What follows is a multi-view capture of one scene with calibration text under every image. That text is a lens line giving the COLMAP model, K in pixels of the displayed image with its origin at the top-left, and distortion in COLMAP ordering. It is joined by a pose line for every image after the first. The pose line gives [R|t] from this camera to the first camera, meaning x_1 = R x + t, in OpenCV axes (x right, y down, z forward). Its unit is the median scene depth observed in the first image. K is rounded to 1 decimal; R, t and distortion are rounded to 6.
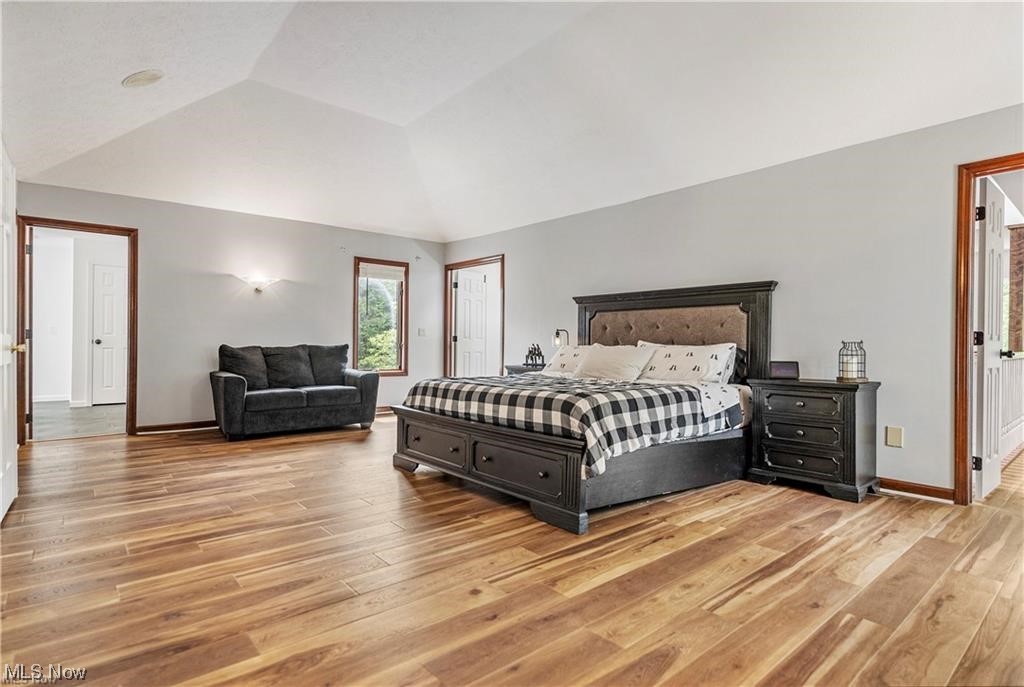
lens RADIAL K [[528.7, 0, 512.0], [0, 528.7, 343.8], [0, 0, 1]] dist [0.003391, 0.000632]
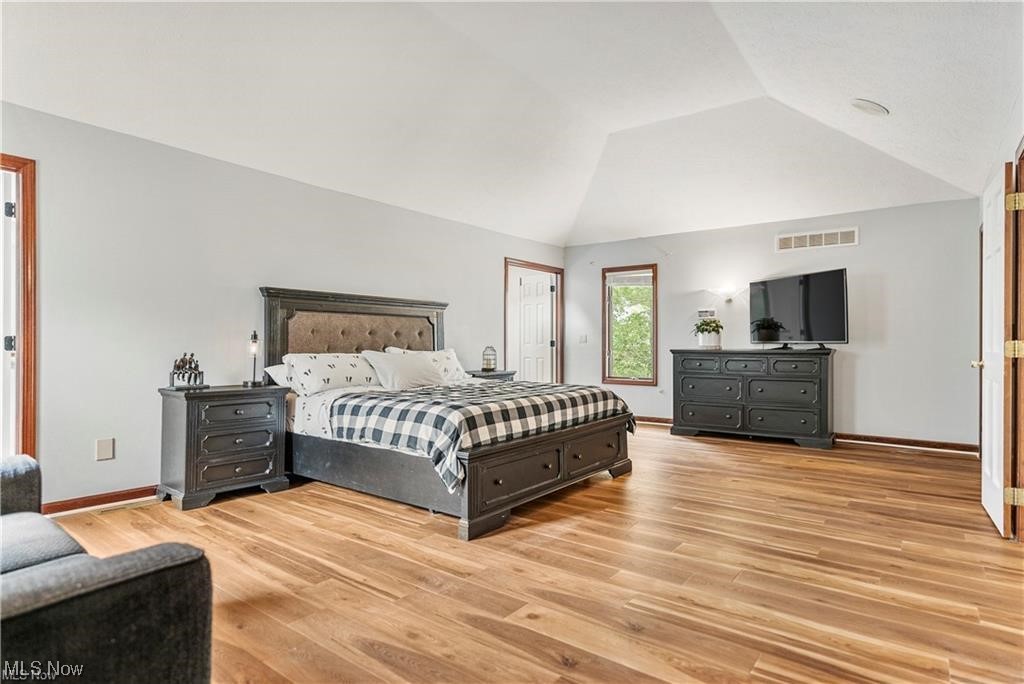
lens RADIAL K [[549.2, 0, 511.4], [0, 549.2, 341.8], [0, 0, 1]] dist [-0.027815, -0.000733]
pose [[-0.213185, -0.007393, 0.976984, -1.367354], [0.000572, 0.999970, 0.007692, -0.036580], [-0.977012, 0.002199, -0.213175, 1.657024]]
